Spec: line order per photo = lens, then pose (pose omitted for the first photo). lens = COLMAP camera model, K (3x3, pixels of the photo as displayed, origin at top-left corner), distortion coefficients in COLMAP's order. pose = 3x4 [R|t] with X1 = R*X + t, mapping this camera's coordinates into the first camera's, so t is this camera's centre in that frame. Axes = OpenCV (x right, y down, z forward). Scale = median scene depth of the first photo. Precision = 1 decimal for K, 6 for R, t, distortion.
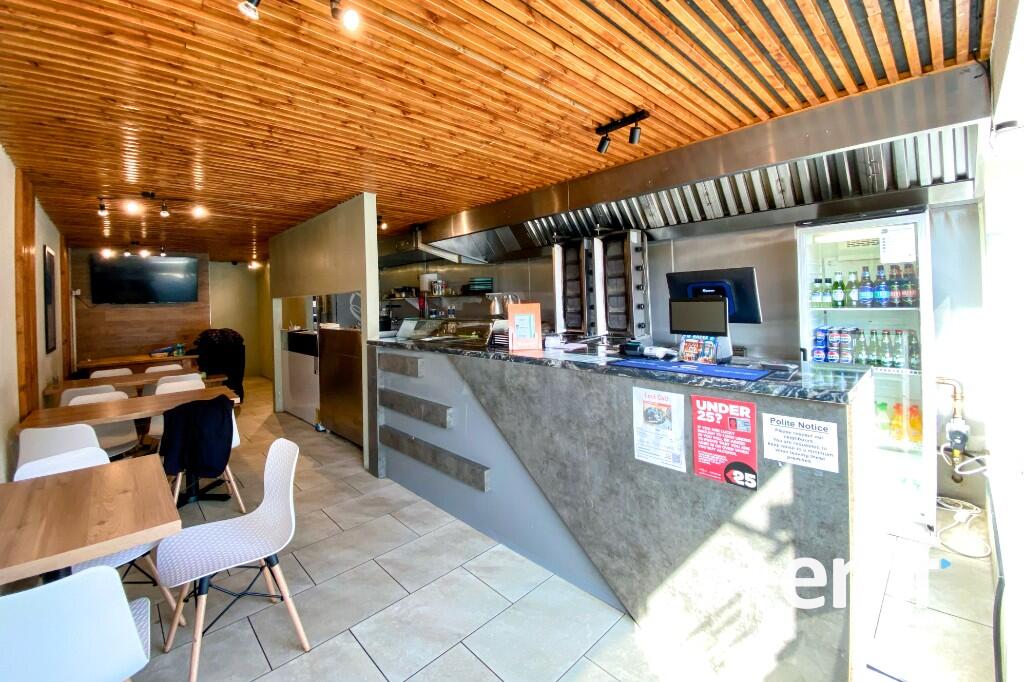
lens RADIAL K [[411.6, 0, 511.1], [0, 411.6, 297.0], [0, 0, 1]] dist [0.018256, -0.019291]
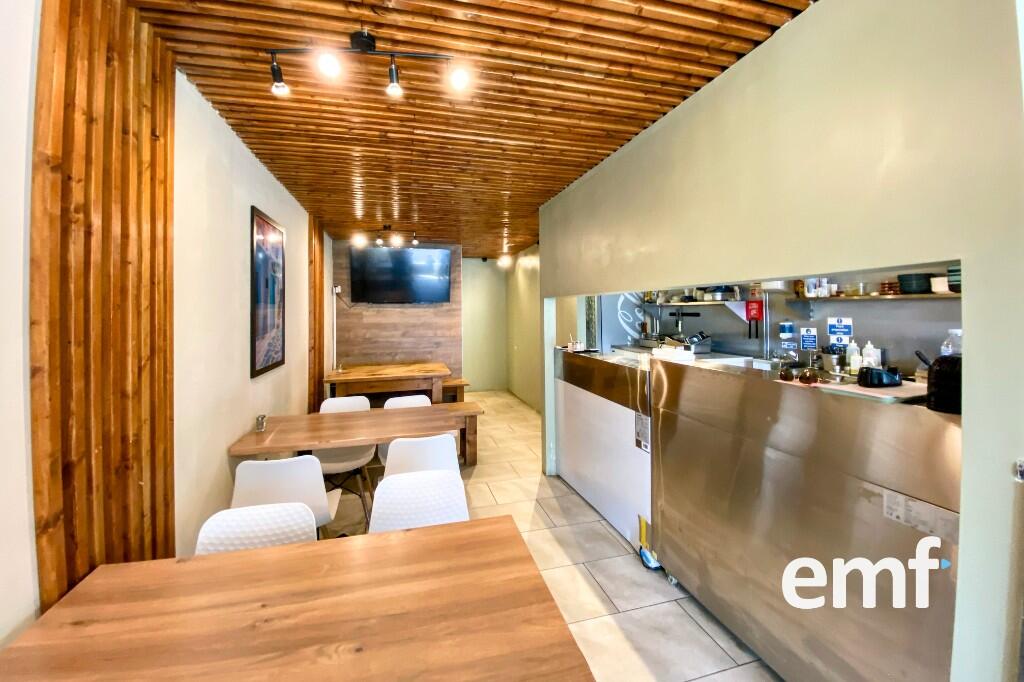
lens RADIAL K [[424.6, 0, 513.8], [0, 424.6, 305.5], [0, 0, 1]] dist [-0.022451, -0.000206]
pose [[0.879484, 0.019220, -0.475541, -0.612773], [-0.017028, 0.999815, 0.008916, 0.019250], [0.475624, 0.000256, 0.879648, 0.797055]]
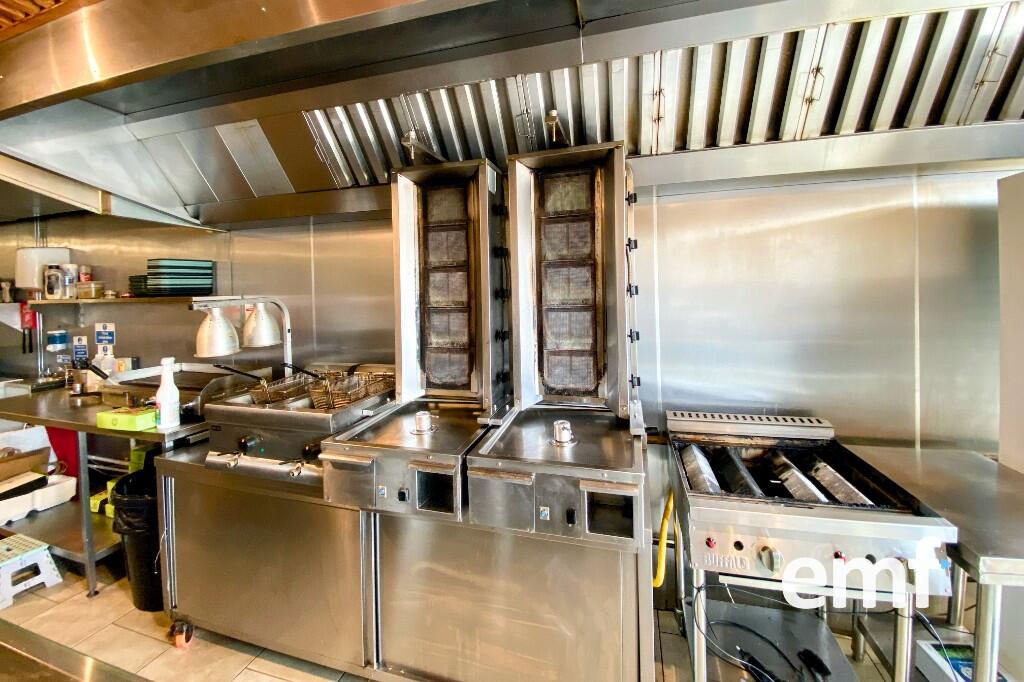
lens RADIAL K [[424.6, 0, 513.8], [0, 424.6, 305.5], [0, 0, 1]] dist [-0.022451, -0.000206]
pose [[0.853303, 0.012653, 0.521262, -0.016000], [-0.013368, 0.999908, -0.002388, -0.006348], [-0.521244, -0.004930, 0.853394, 0.919051]]
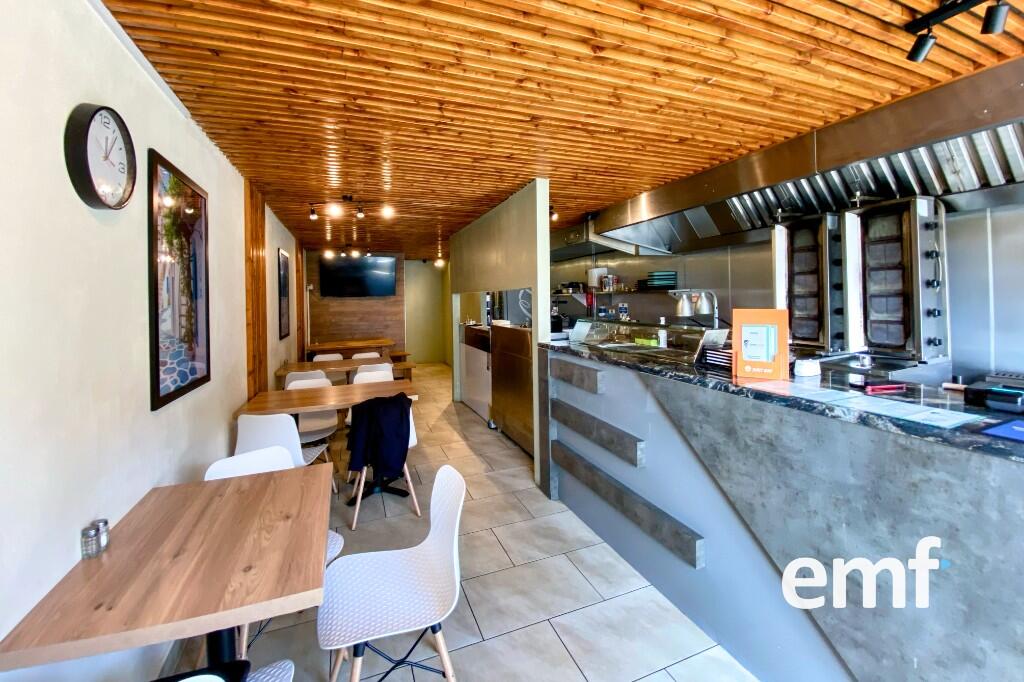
lens RADIAL K [[411.7, 0, 512.0], [0, 411.7, 301.1], [0, 0, 1]] dist [0.033636, -0.028830]
pose [[0.925562, 0.015491, -0.378278, -0.077767], [-0.006734, 0.999678, 0.024461, -0.009304], [0.378535, -0.020093, 0.925369, 0.178130]]
